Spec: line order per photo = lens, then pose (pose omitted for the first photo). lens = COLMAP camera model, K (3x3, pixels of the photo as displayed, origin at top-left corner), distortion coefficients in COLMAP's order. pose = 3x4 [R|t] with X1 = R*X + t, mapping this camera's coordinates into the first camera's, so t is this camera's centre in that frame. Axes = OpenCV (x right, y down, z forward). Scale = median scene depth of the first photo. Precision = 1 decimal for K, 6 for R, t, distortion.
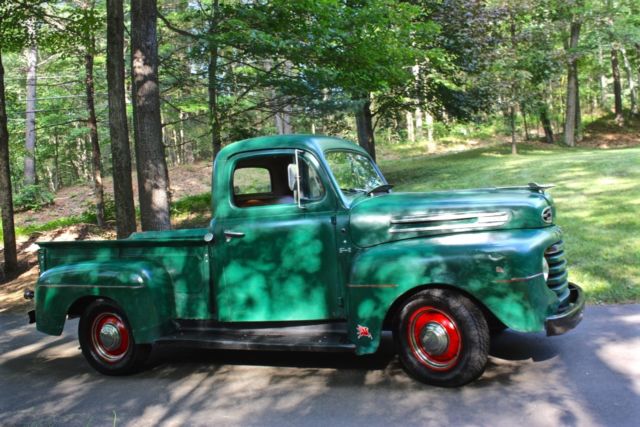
lens RADIAL K [[653.6, 0, 318.1], [0, 653.6, 235.2], [0, 0, 1]] dist [-0.013967, 0.006496]
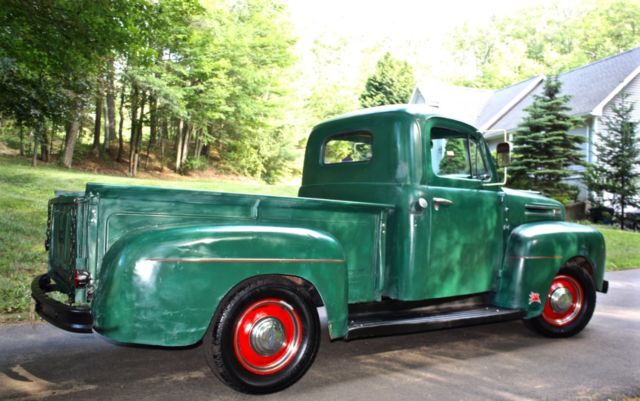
lens RADIAL K [[602.4, 0, 319.3], [0, 602.4, 181.6], [0, 0, 1]] dist [-0.102787, 0.001160]
pose [[0.563060, 0.136316, 0.815096, -0.791430], [-0.026453, 0.988770, -0.147088, 0.084436], [-0.825993, 0.061258, 0.560342, 0.583839]]
